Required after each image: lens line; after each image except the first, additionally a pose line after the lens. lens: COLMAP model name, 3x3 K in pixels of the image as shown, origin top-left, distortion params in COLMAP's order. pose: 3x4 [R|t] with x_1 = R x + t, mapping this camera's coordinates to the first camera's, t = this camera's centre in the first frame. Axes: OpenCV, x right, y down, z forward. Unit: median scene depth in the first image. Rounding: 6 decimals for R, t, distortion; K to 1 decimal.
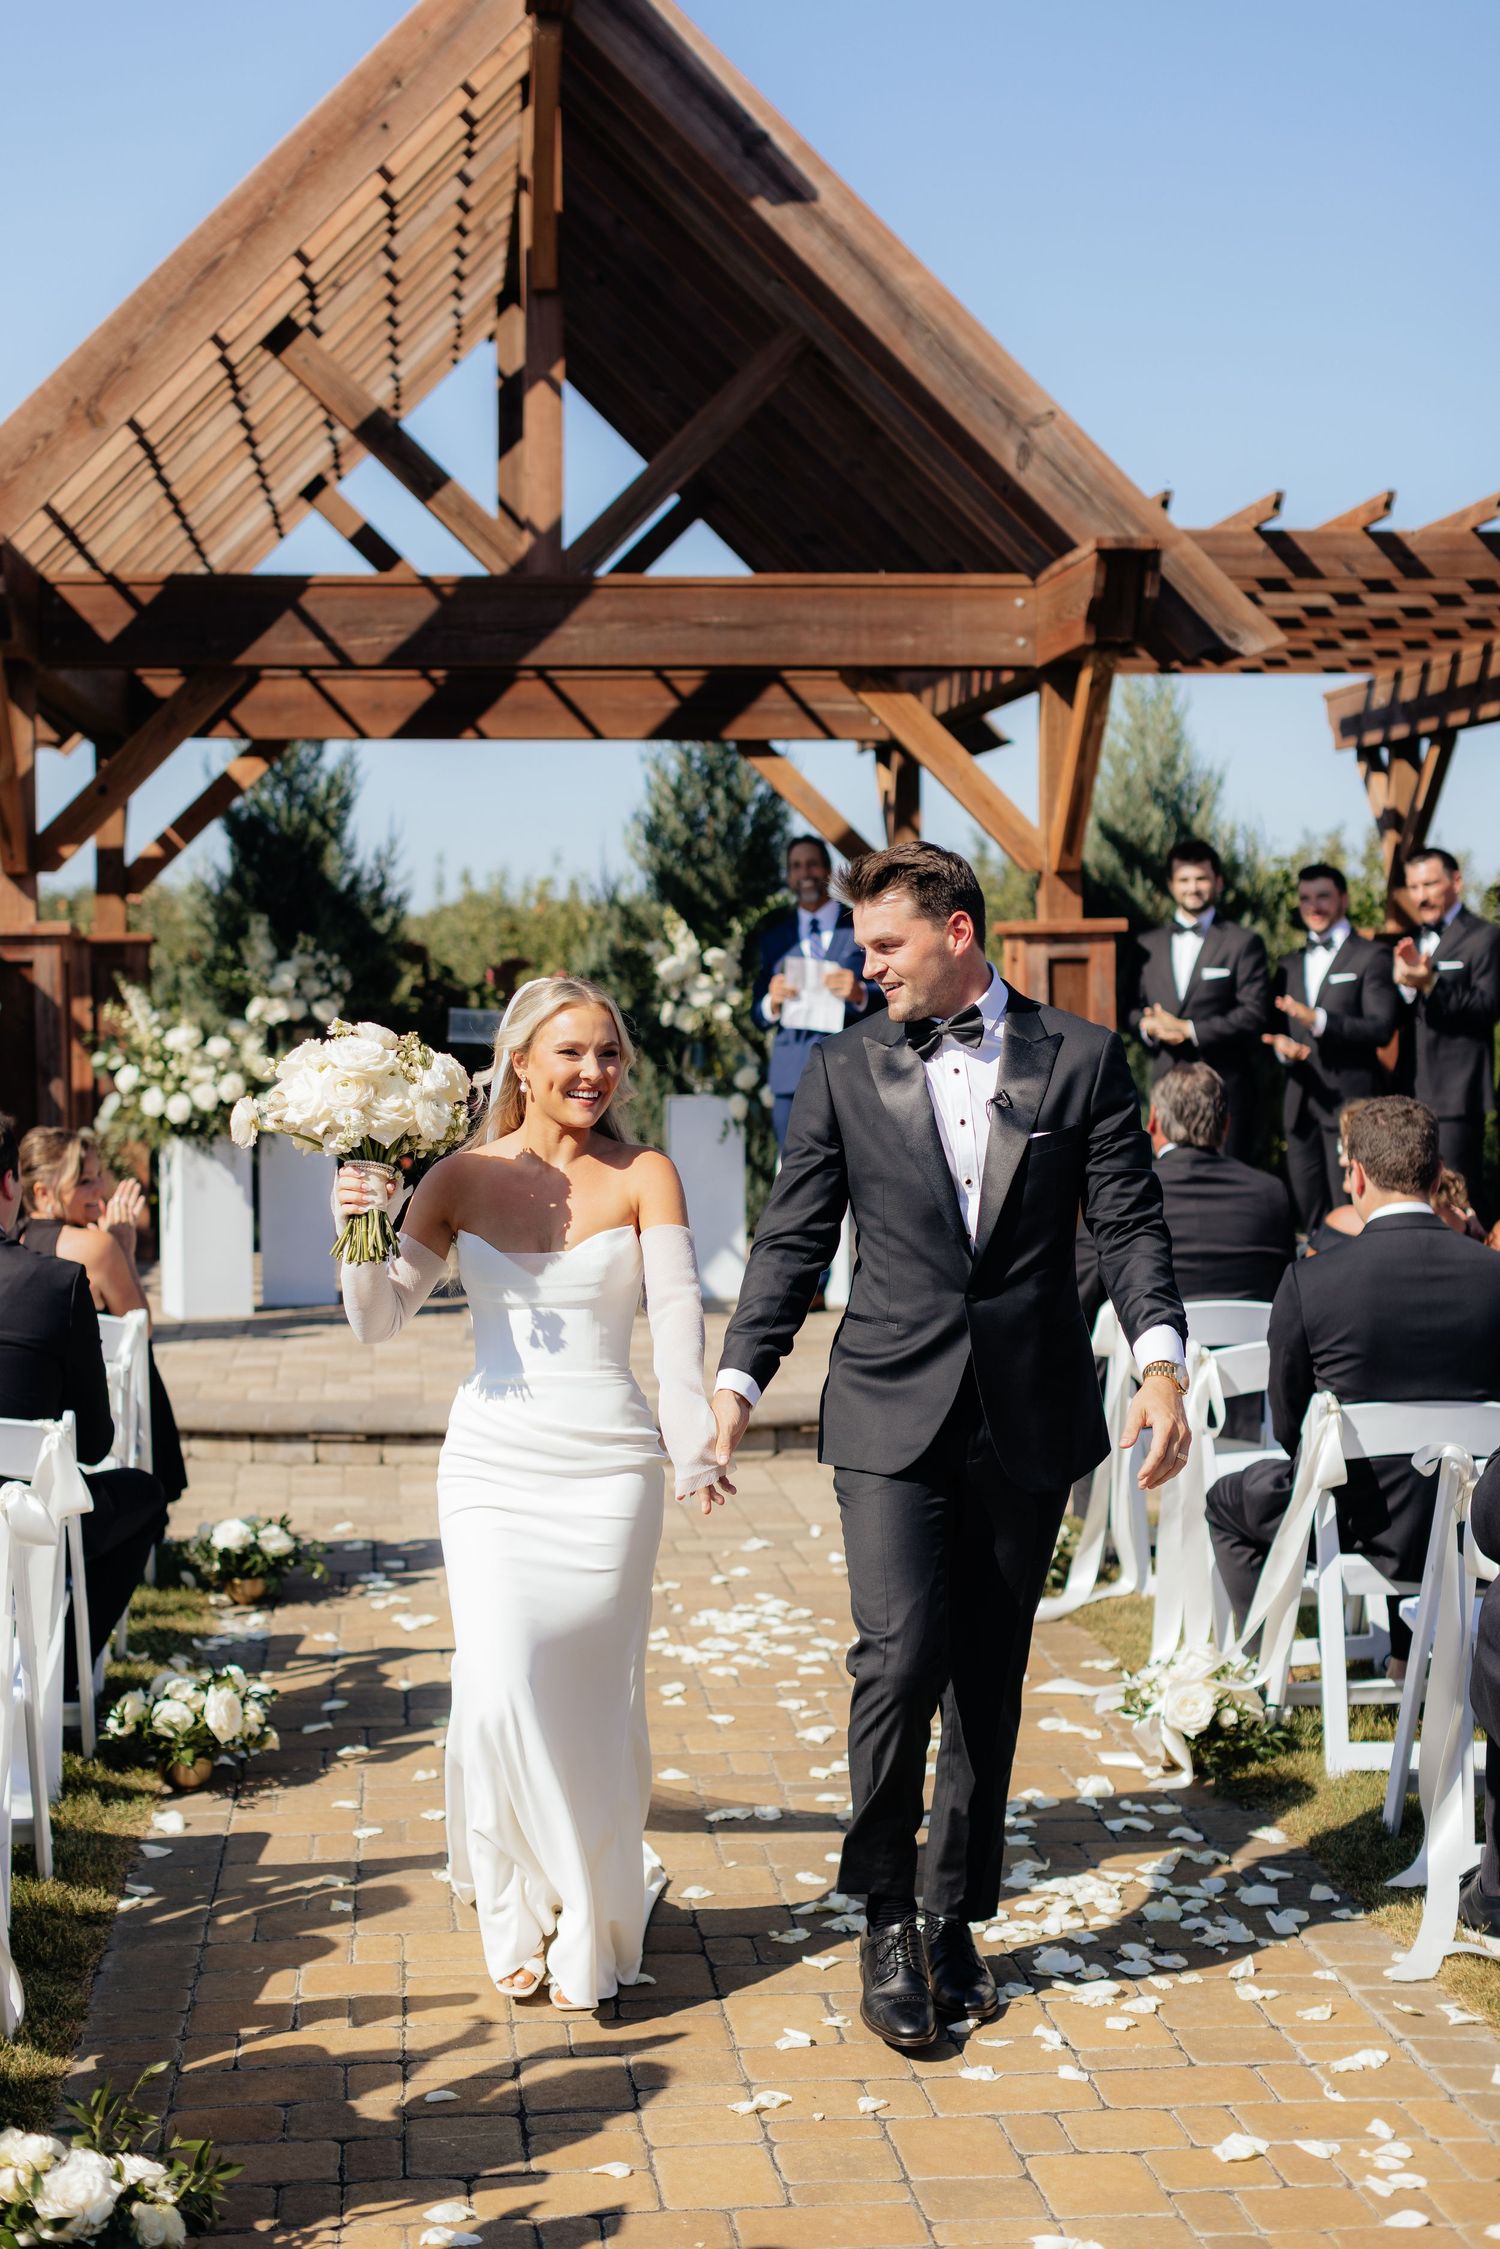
lens RADIAL K [[3288.6, 0, 749.0], [0, 3288.6, 1257.8], [0, 0, 1]] dist [0.001672, 0.007570]
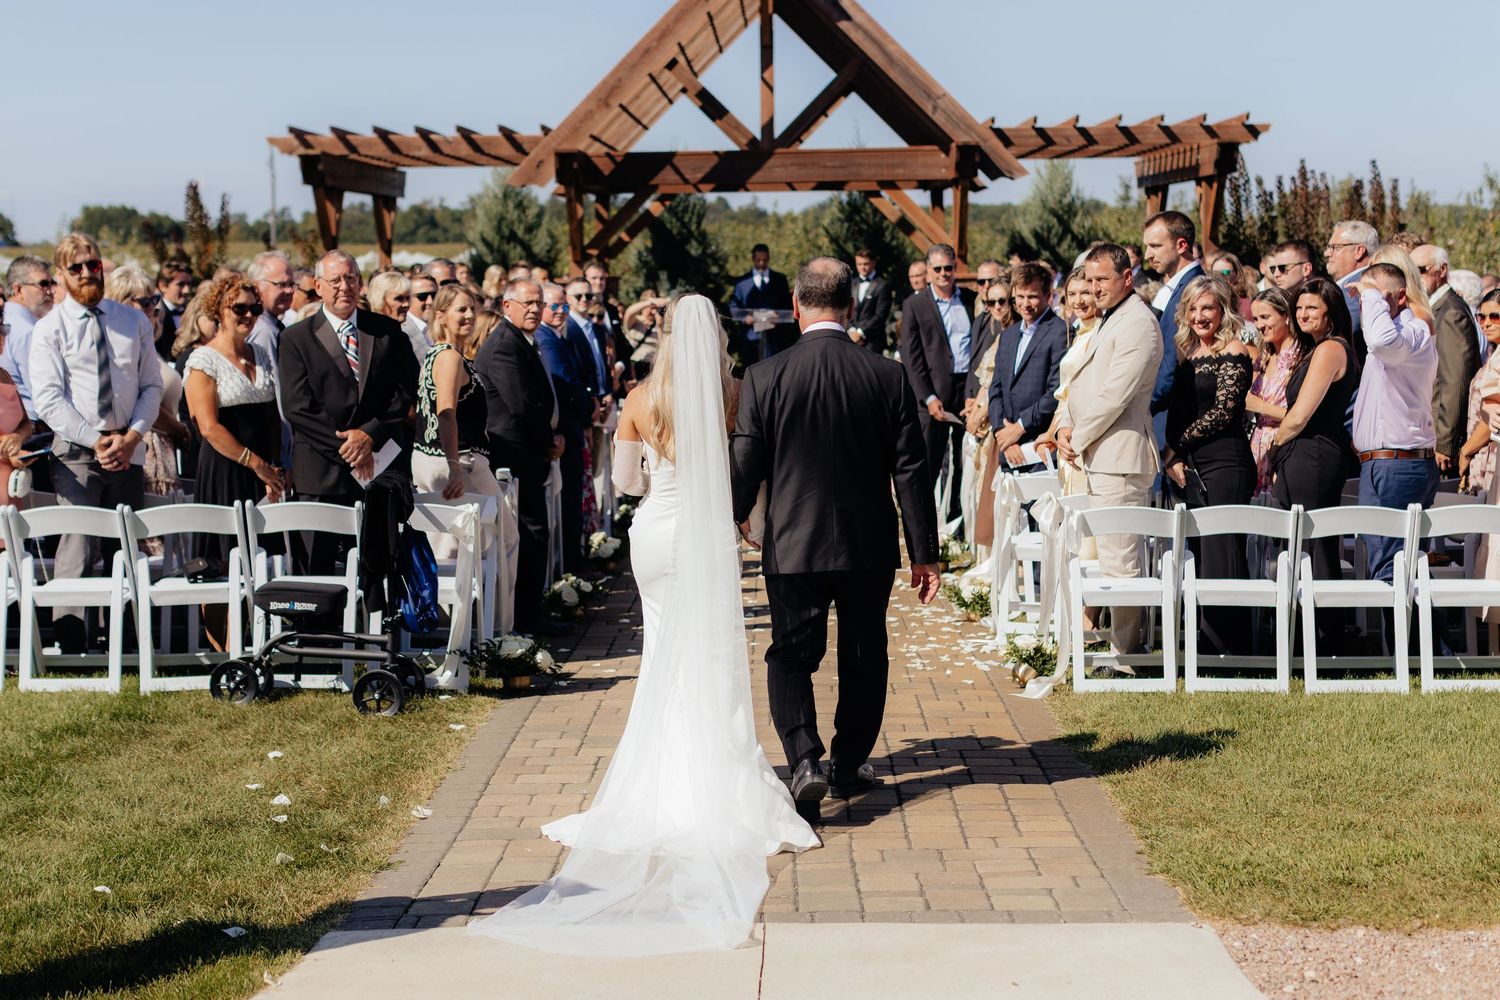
lens RADIAL K [[2786.0, 0, 750.0], [0, 2786.0, 500.0], [0, 0, 1]] dist [0.049671, -0.250666]
pose [[0.992962, 0.002734, -0.118402, 0.197553], [-0.002548, 0.999995, 0.001722, 0.079118], [0.118407, -0.001408, 0.992964, -1.292370]]
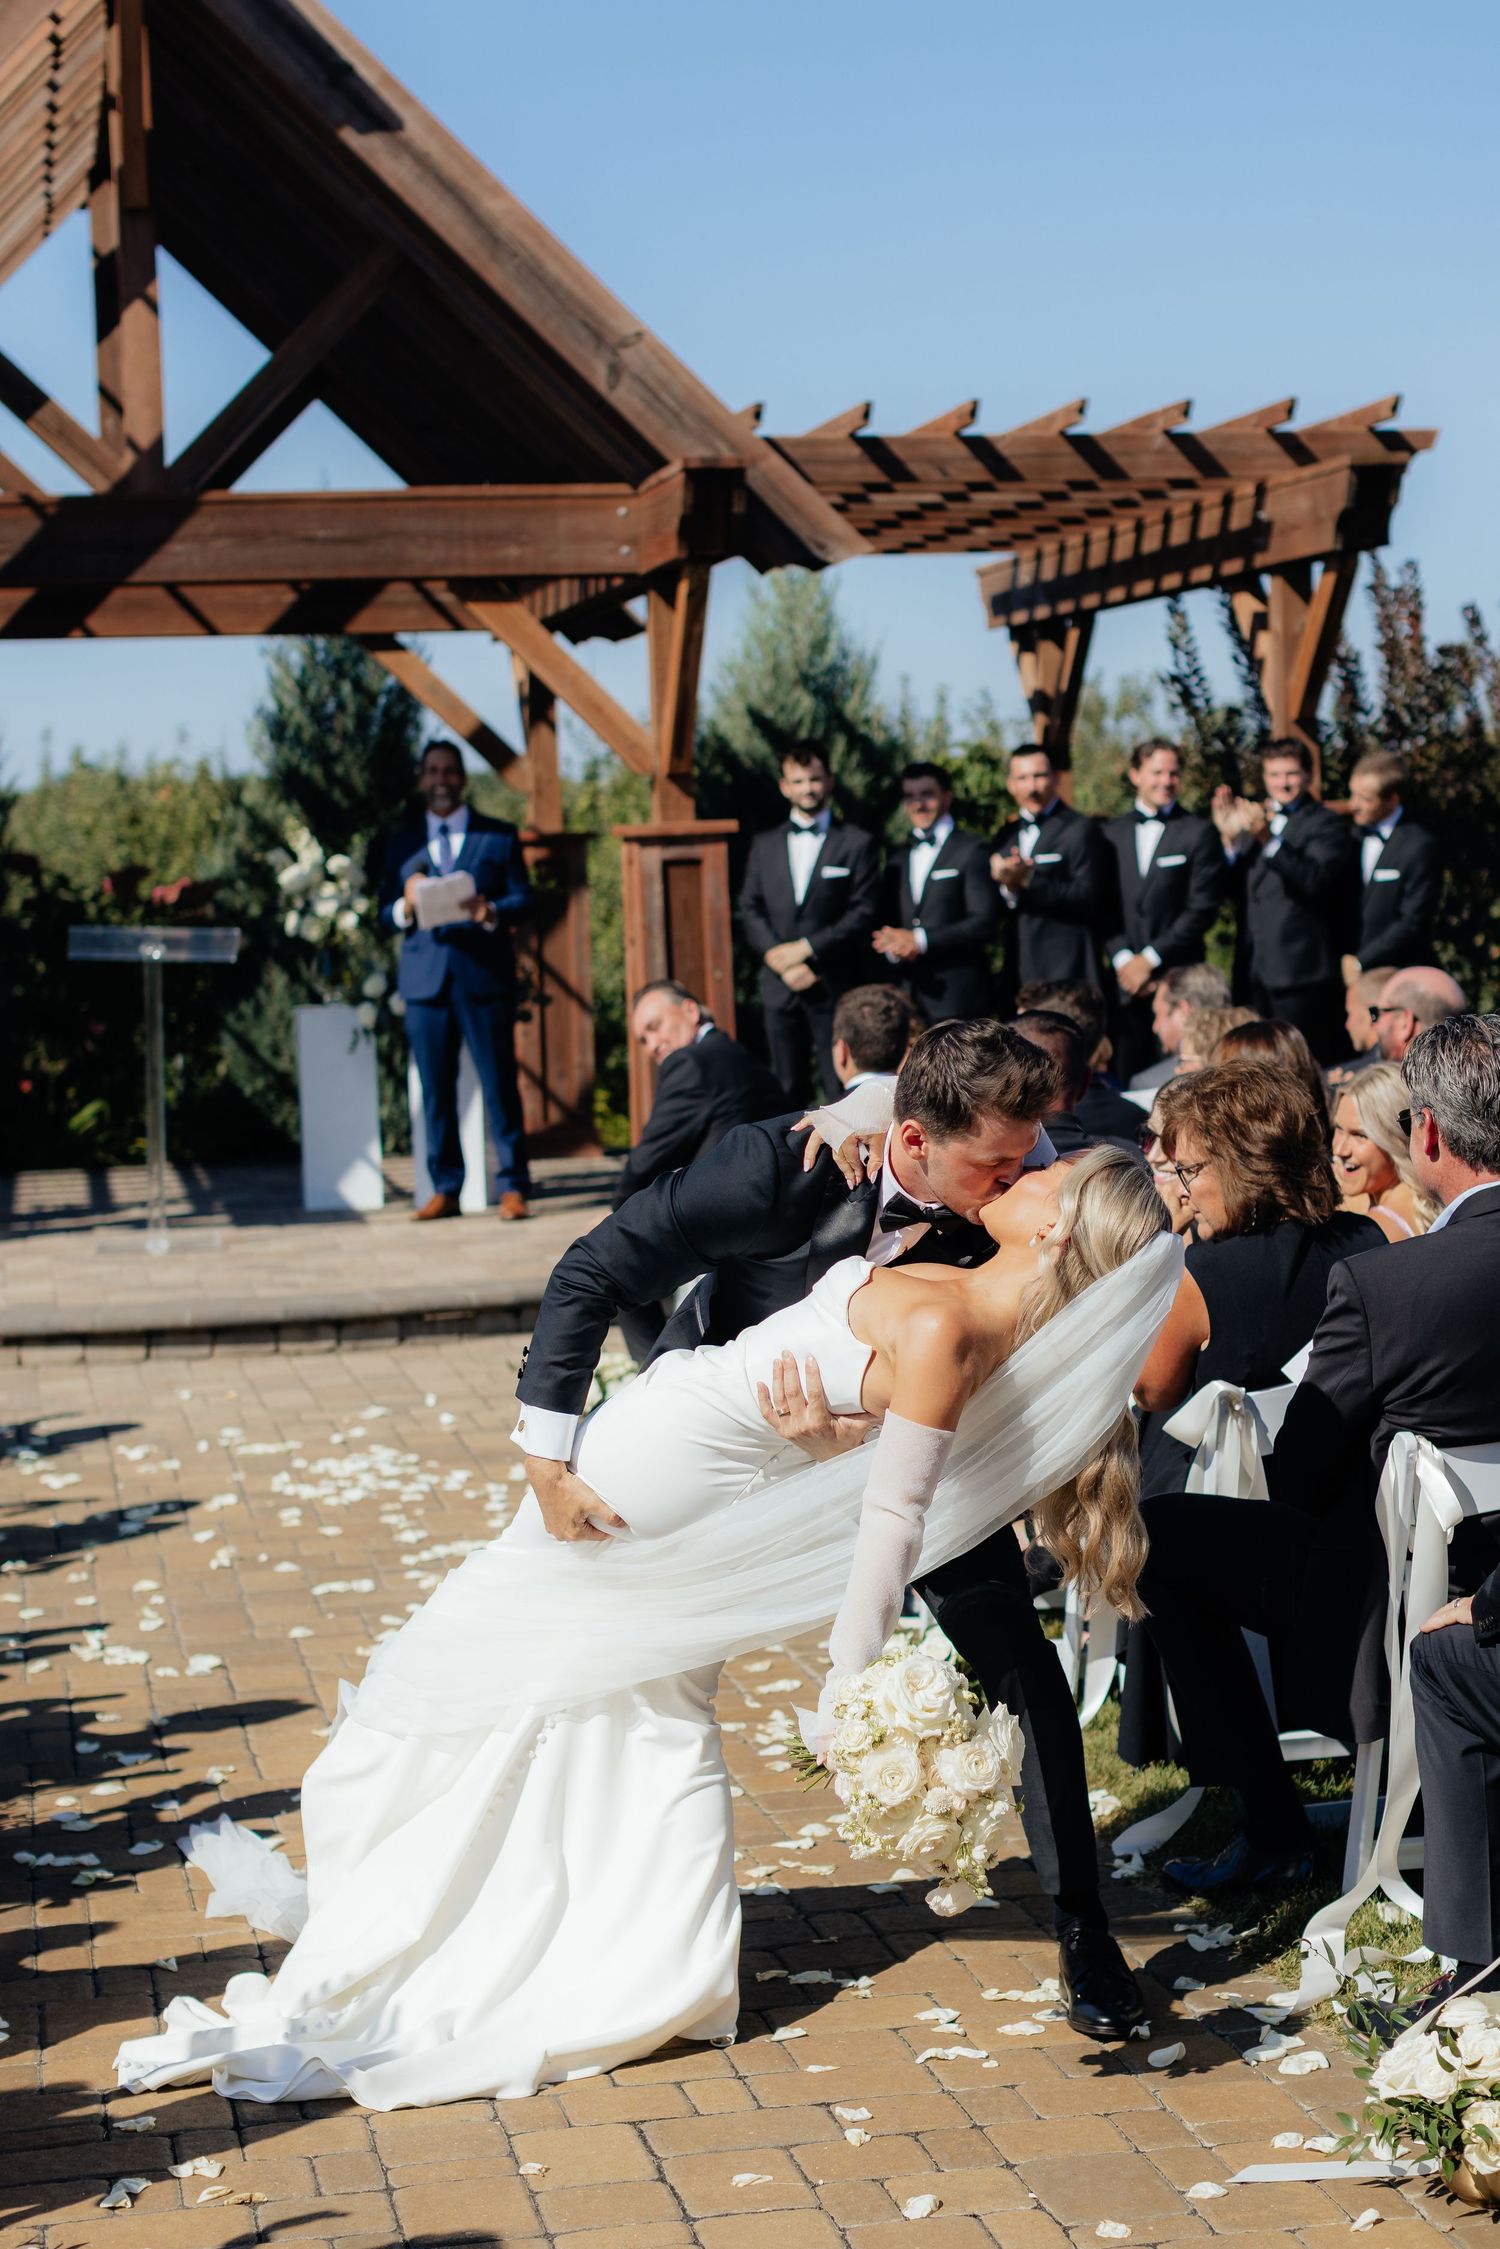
lens RADIAL K [[4177.1, 0, 921.0], [0, 4177.1, 1230.7], [0, 0, 1]] dist [0.049671, -0.250666]
pose [[0.993304, -0.036142, 0.109733, 0.024052], [0.035499, 0.999339, 0.007815, 0.016636], [-0.109943, -0.003867, 0.993930, -0.300063]]
